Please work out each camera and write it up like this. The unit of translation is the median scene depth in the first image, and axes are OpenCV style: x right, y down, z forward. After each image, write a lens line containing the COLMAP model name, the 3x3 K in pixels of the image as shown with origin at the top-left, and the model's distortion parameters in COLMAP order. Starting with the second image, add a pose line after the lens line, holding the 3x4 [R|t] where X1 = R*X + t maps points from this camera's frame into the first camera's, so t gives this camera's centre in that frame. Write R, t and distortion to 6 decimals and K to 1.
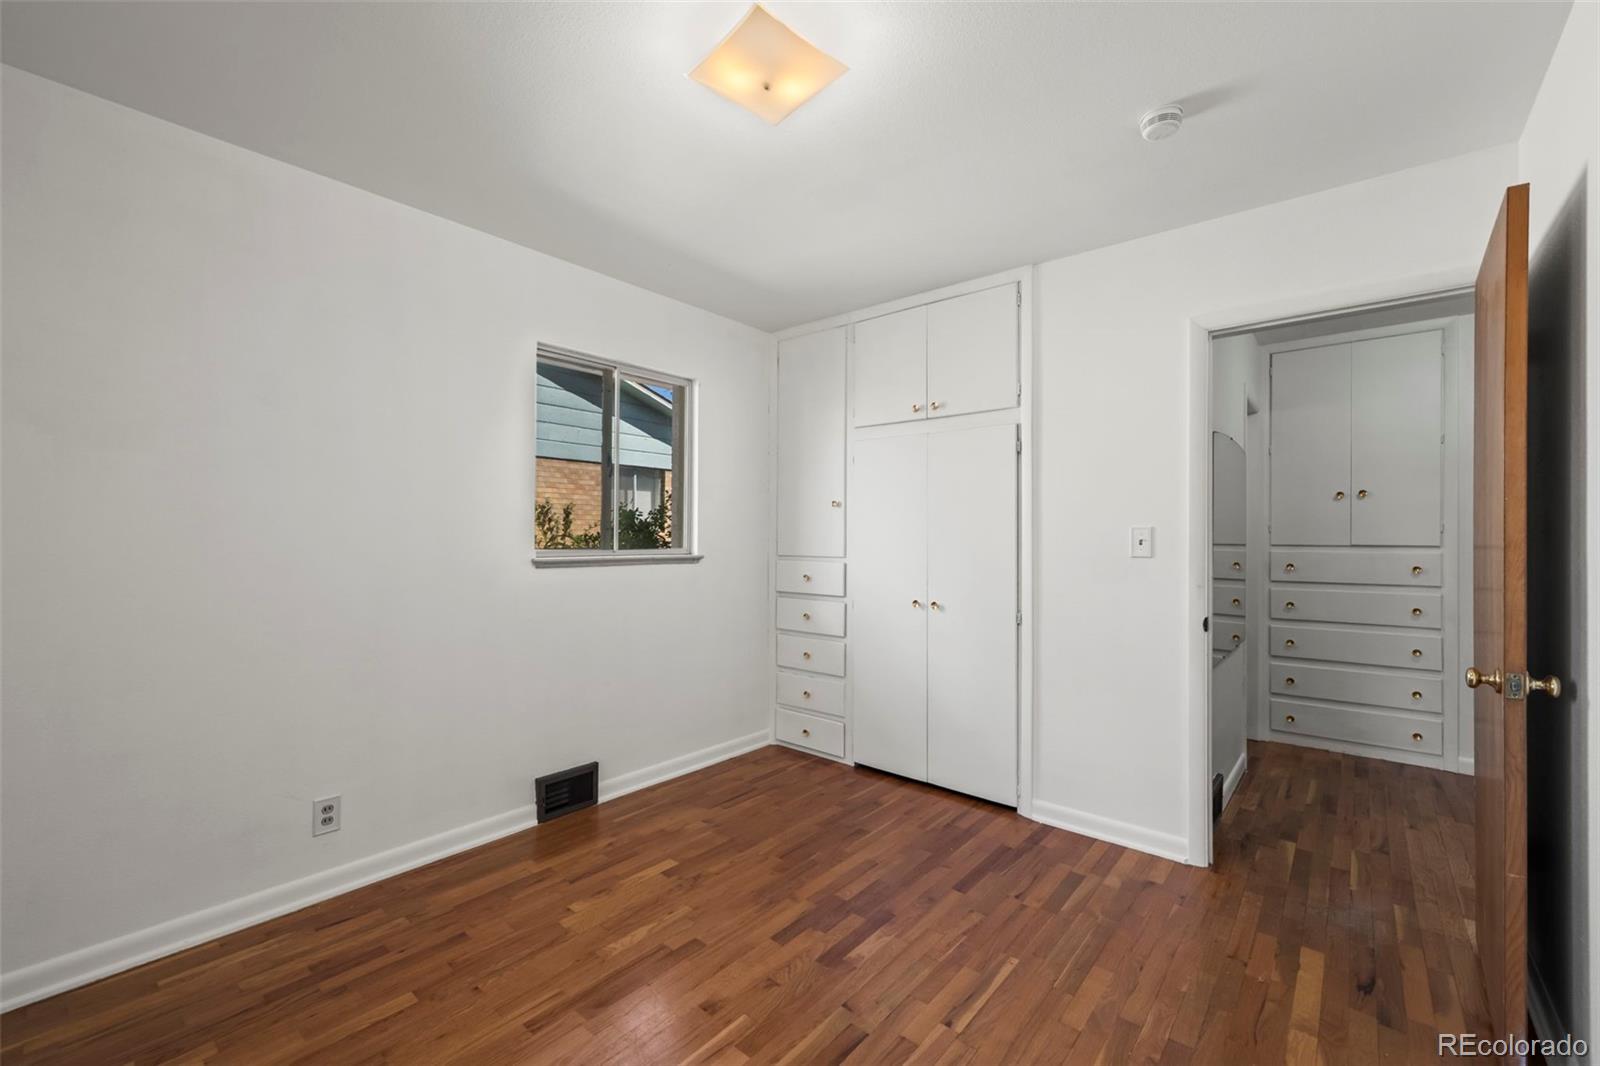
lens RADIAL K [[660.8, 0, 800.2], [0, 660.8, 537.5], [0, 0, 1]] dist [0.007273, -0.000451]
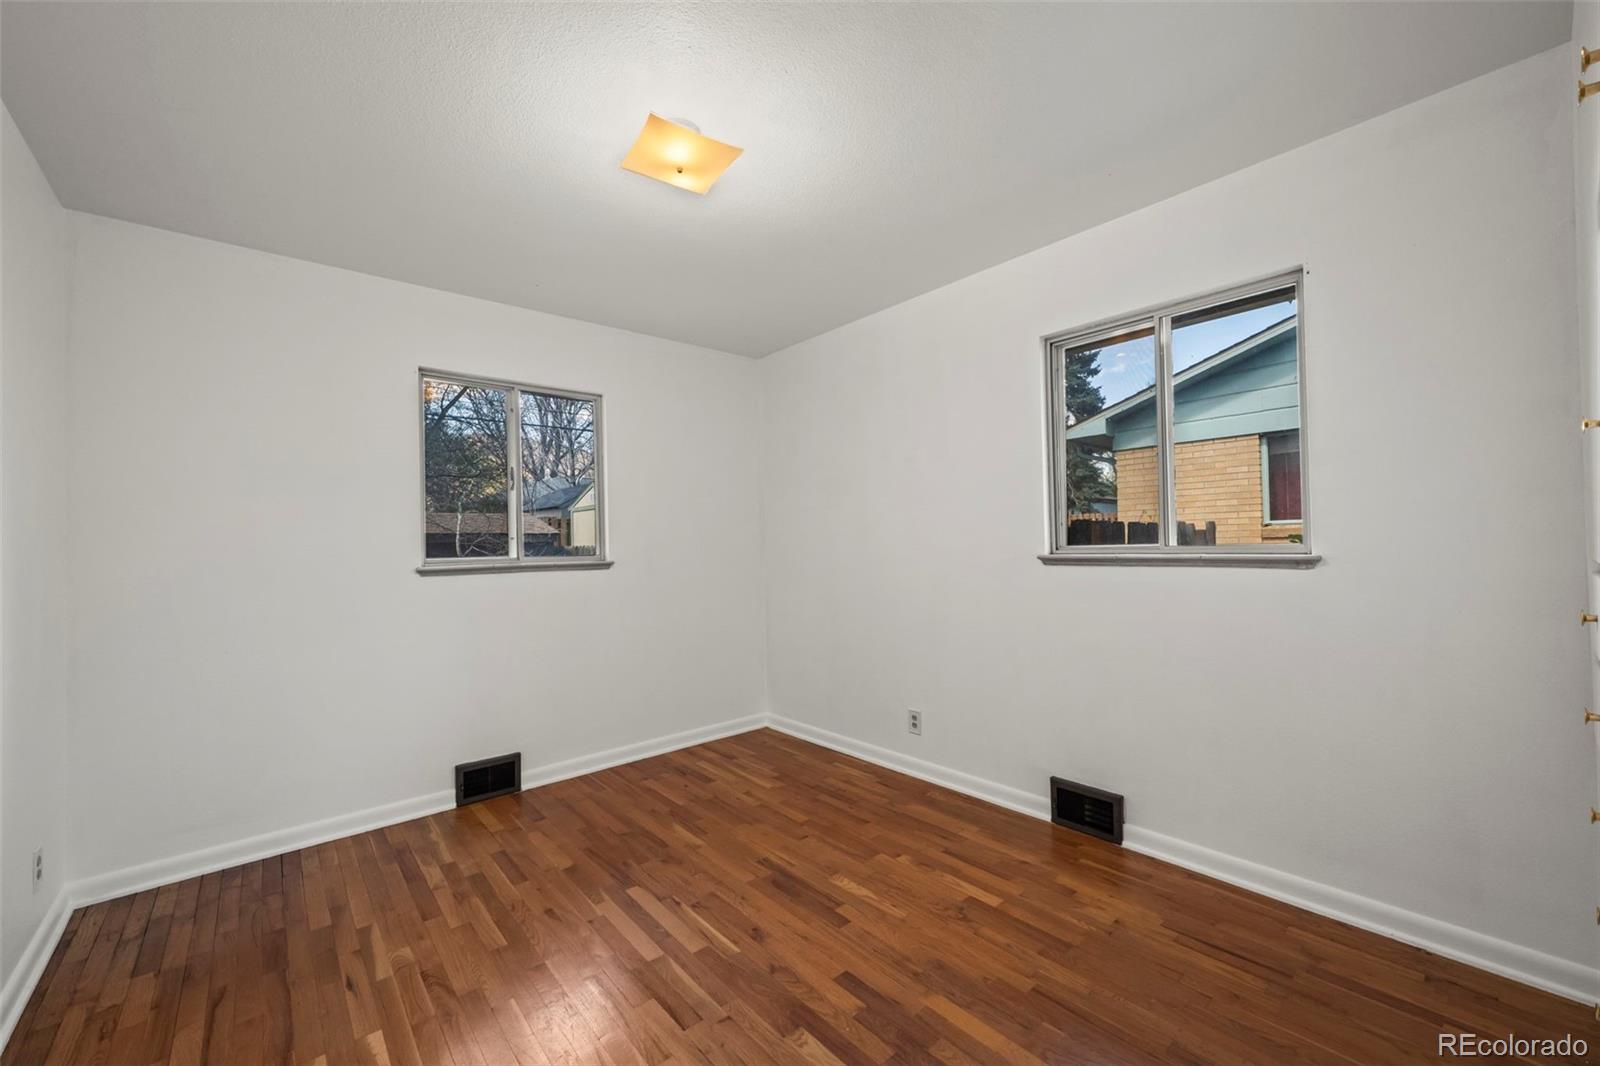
lens RADIAL K [[631.1, 0, 799.8], [0, 631.1, 536.1], [0, 0, 1]] dist [0.003280, 0.000219]
pose [[-0.150312, -0.012933, -0.988554, 0.734716], [0.016353, 0.999745, -0.015566, 0.016594], [0.988503, -0.018506, -0.150063, 0.950867]]
